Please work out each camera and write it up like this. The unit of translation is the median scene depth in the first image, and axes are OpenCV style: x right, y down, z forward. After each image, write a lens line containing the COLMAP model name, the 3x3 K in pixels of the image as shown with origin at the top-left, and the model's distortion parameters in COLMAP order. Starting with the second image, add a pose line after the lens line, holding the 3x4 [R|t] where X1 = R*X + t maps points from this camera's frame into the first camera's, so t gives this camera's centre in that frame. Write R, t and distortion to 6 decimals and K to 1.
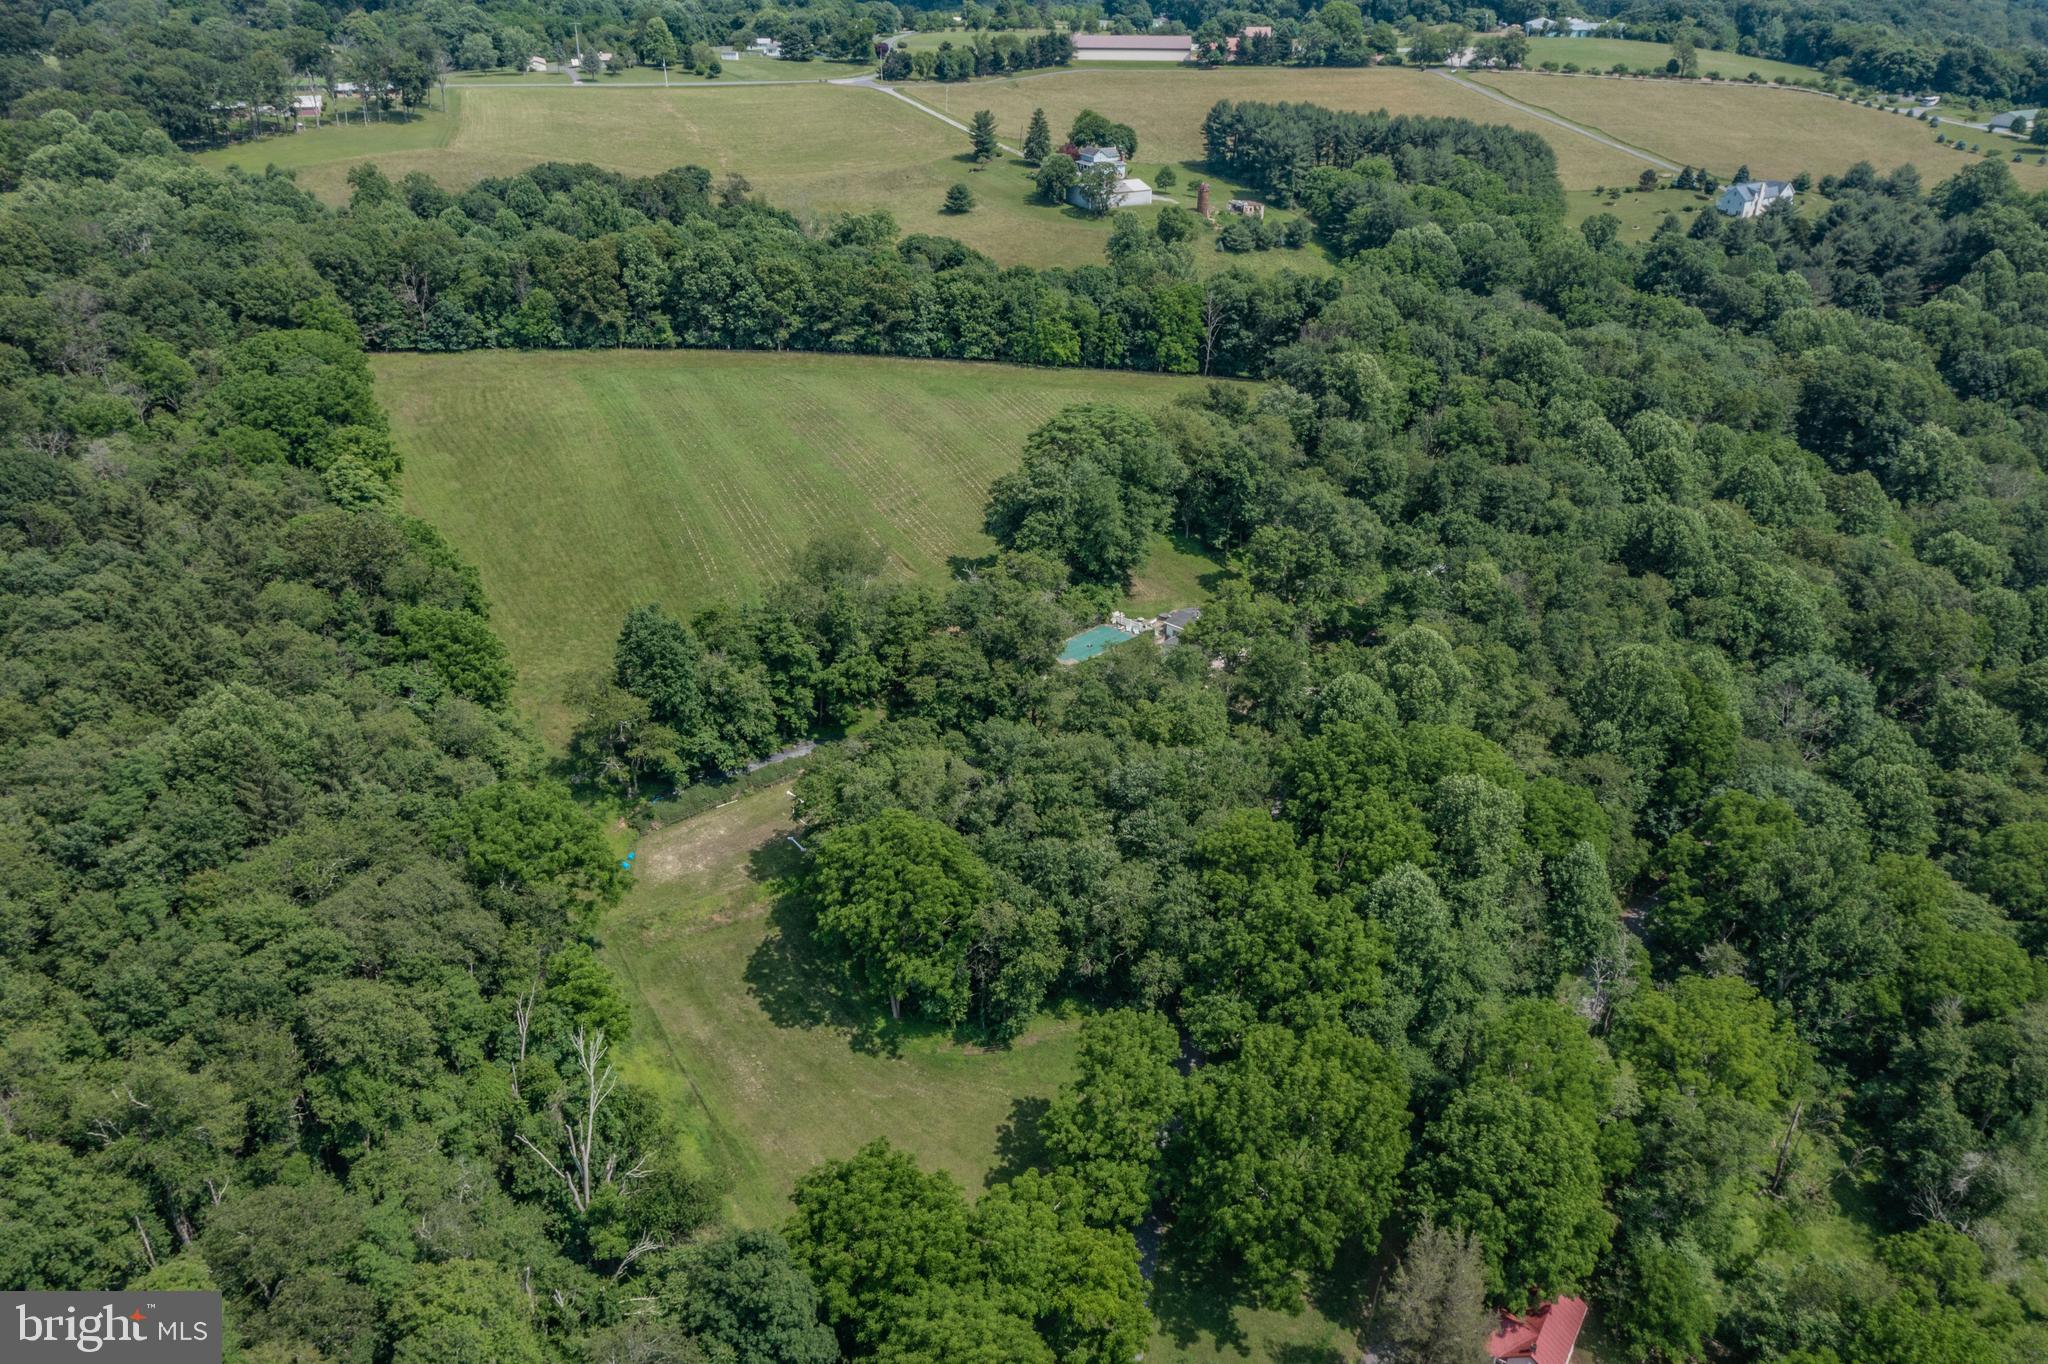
lens RADIAL K [[1631.9, 0, 1024.0], [0, 1631.9, 682.0], [0, 0, 1]] dist [0.002914, -0.000714]
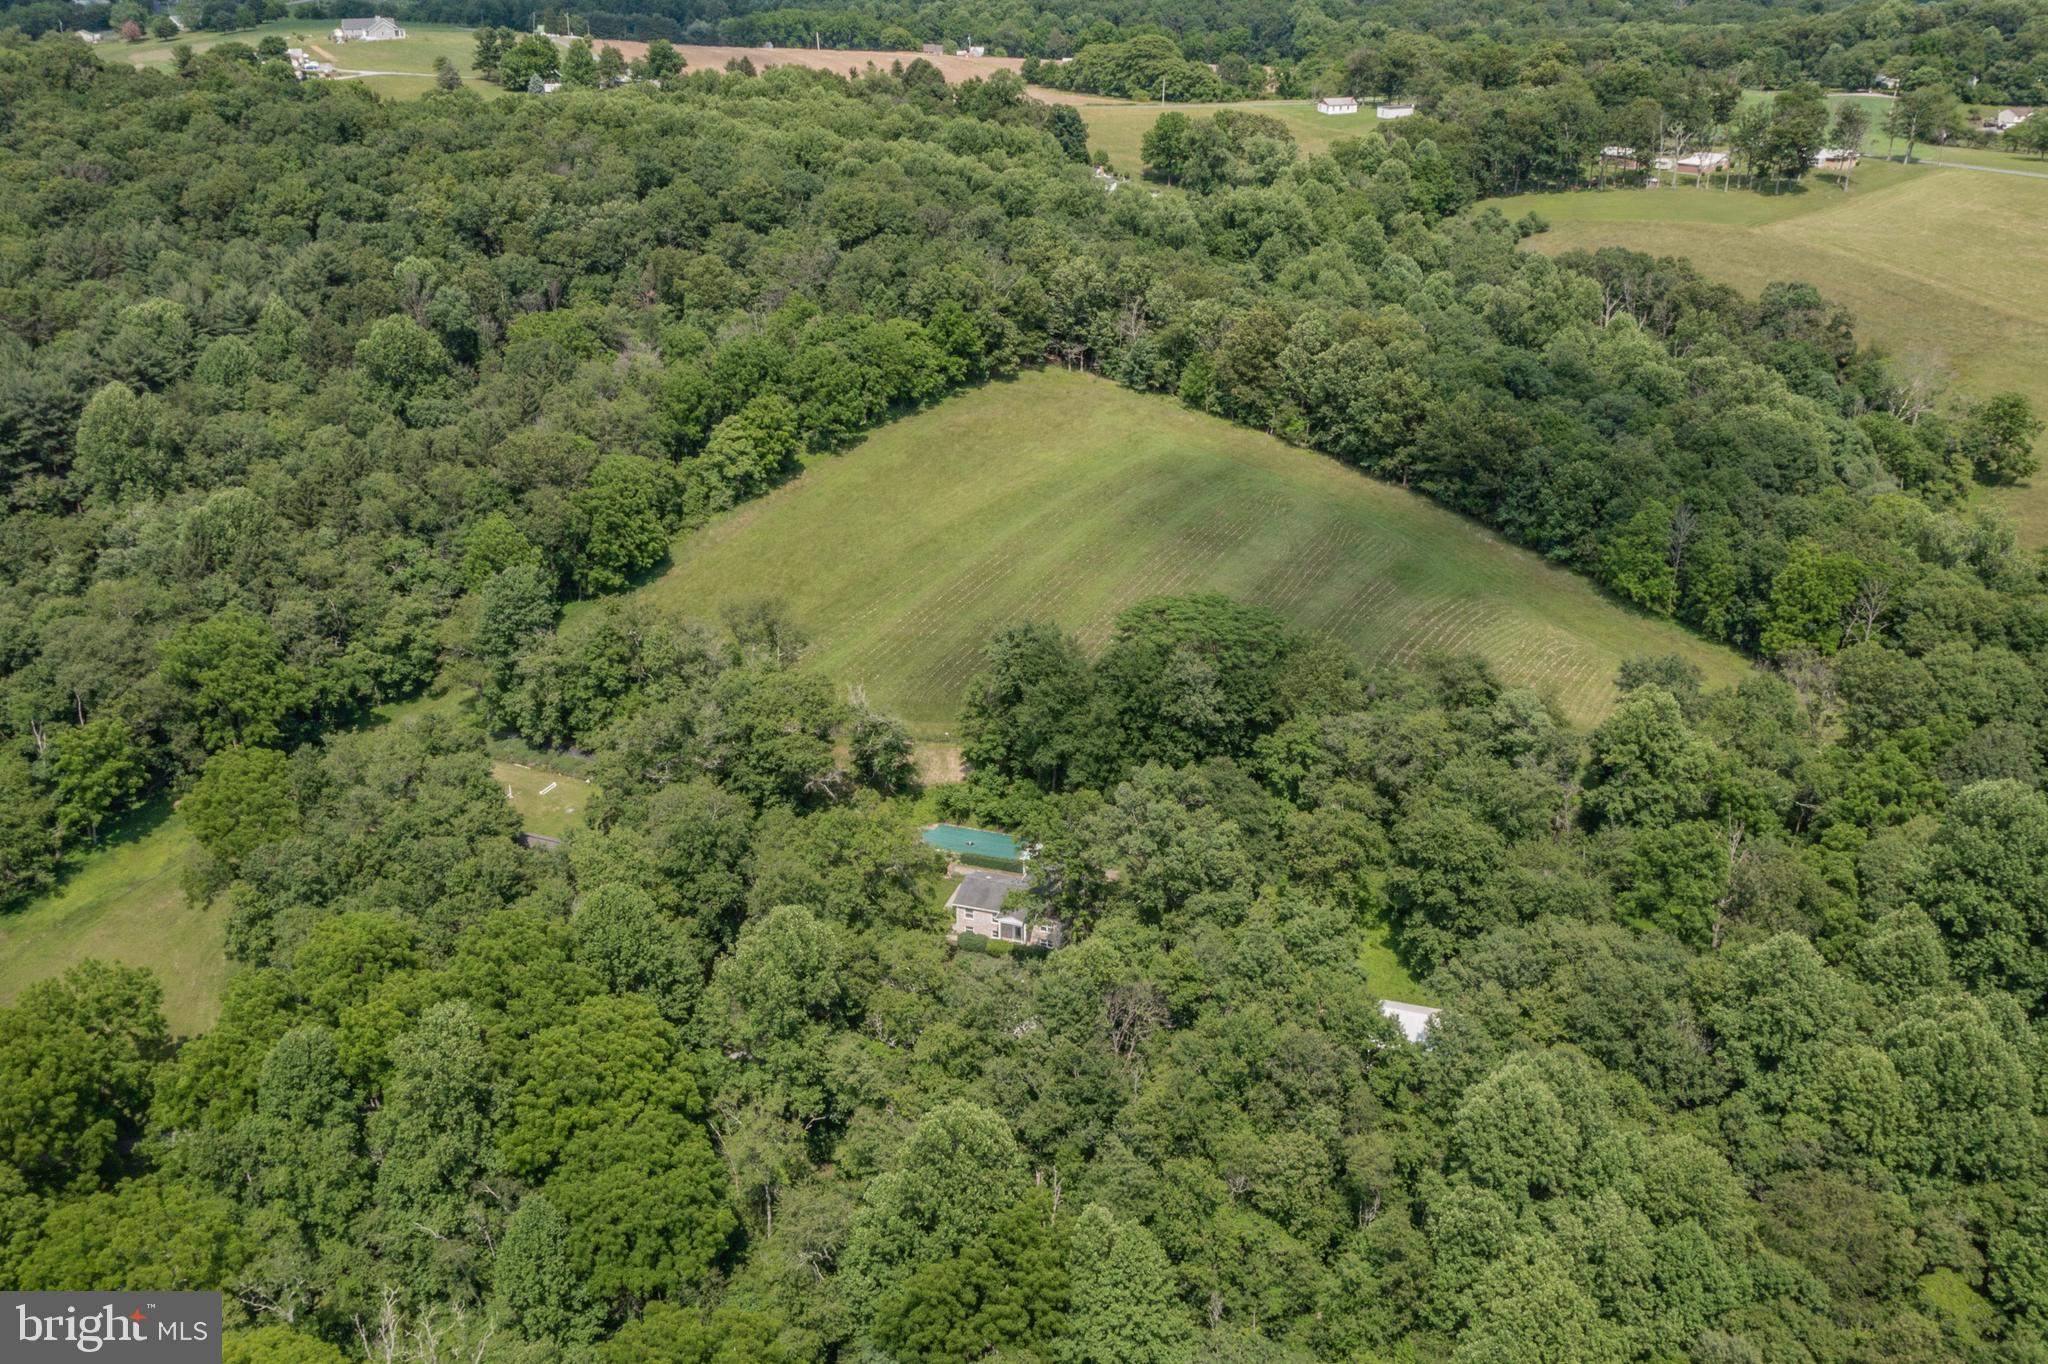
lens RADIAL K [[1935.1, 0, 1020.2], [0, 1935.1, 655.4], [0, 0, 1]] dist [-0.012160, 0.011504]
pose [[0.411158, 0.331676, -0.849082, 0.949795], [-0.401067, 0.902277, 0.158244, -0.305377], [0.818593, 0.275475, 0.504003, 0.566008]]
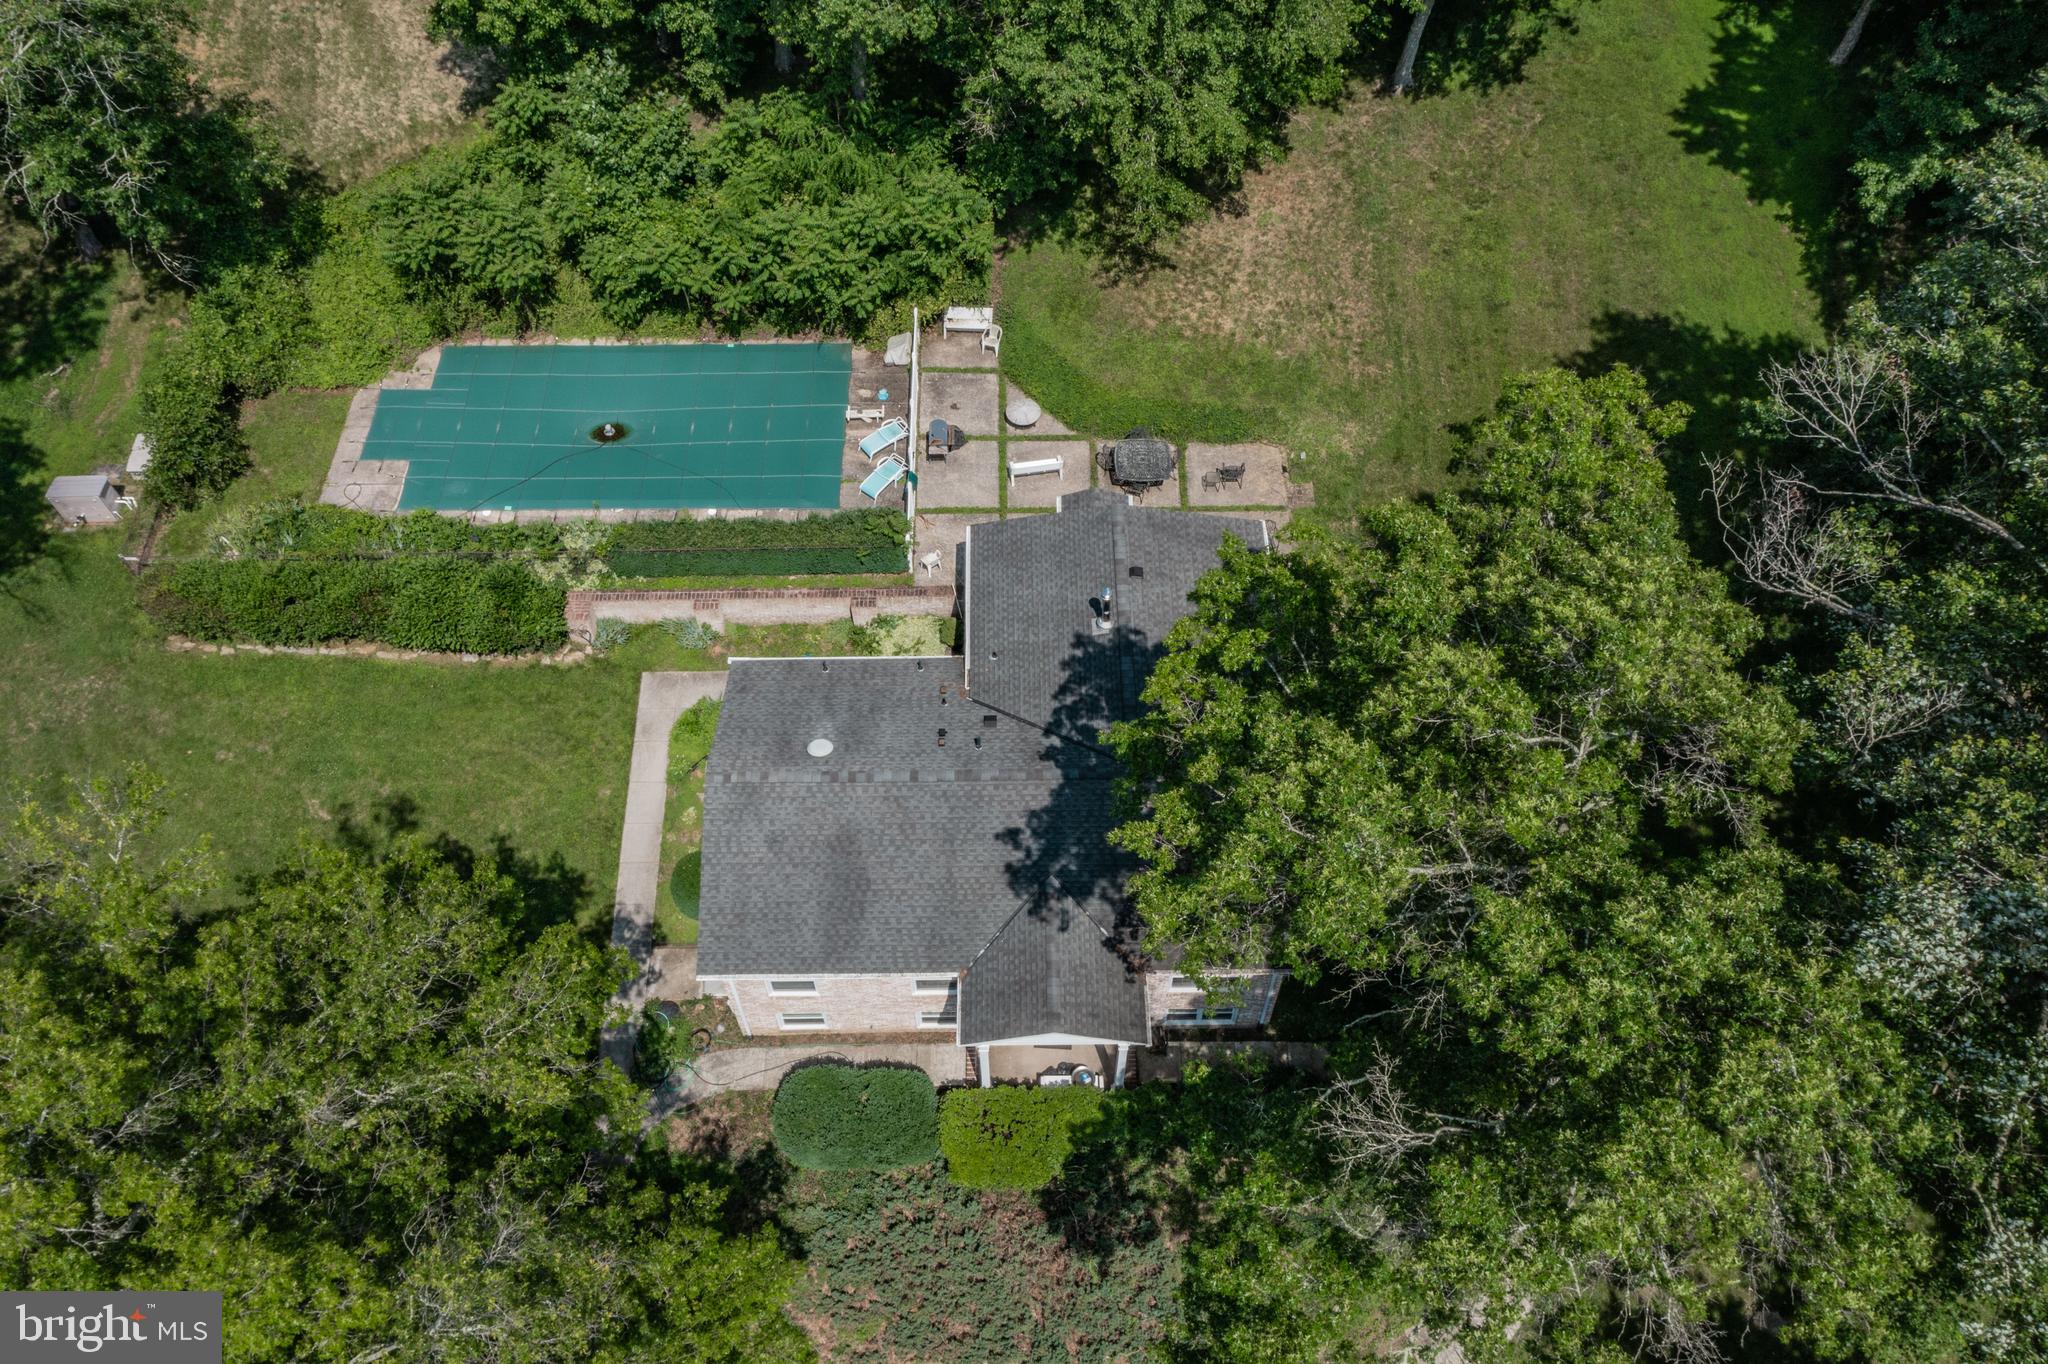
lens RADIAL K [[1659.0, 0, 1077.0], [0, 1659.0, 681.9], [0, 0, 1]] dist [0.002767, 0.000437]
pose [[0.711206, 0.578988, -0.398696, 0.197572], [-0.315994, 0.769923, 0.554406, -0.141853], [0.627960, -0.268311, 0.730531, 0.991778]]
